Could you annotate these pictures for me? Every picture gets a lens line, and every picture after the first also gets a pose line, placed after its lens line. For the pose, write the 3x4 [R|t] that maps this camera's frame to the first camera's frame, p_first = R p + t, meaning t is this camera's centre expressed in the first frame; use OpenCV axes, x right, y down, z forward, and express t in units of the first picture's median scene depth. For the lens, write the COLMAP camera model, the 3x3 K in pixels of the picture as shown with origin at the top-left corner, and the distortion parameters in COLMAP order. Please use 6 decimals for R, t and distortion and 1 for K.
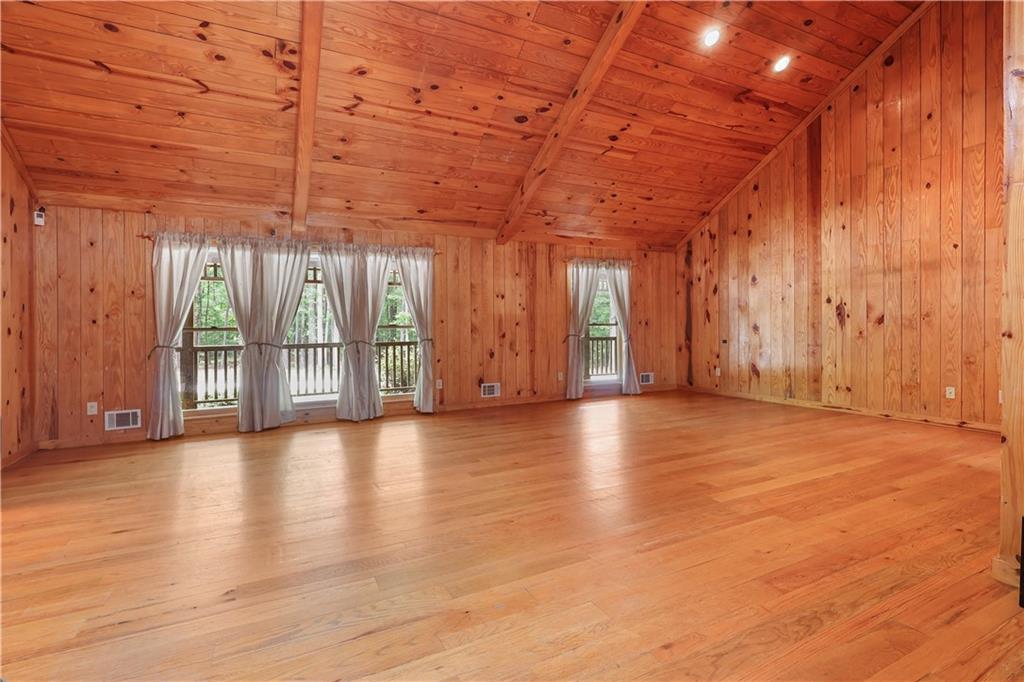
lens RADIAL K [[483.3, 0, 509.4], [0, 483.3, 339.7], [0, 0, 1]] dist [-0.003062, -0.001593]
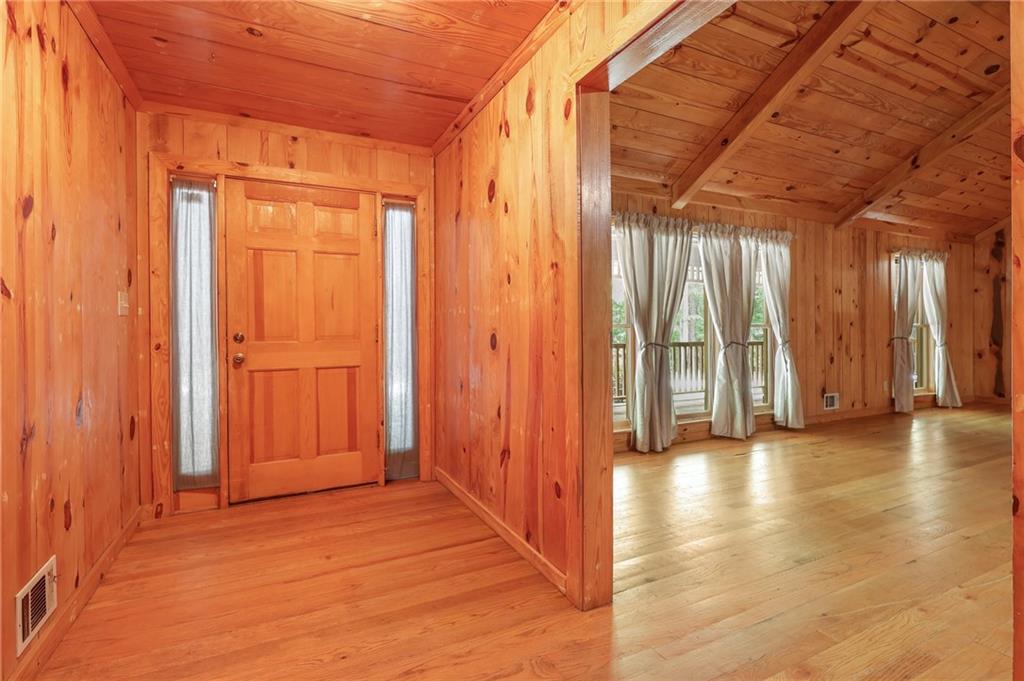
lens RADIAL K [[483.3, 0, 510.9], [0, 483.3, 339.5], [0, 0, 1]] dist [-0.003062, -0.001593]
pose [[0.999443, 0.007172, -0.032592, -0.561745], [-0.007592, 0.999890, -0.012779, 0.010367], [0.032497, 0.013019, 0.999387, 0.132661]]
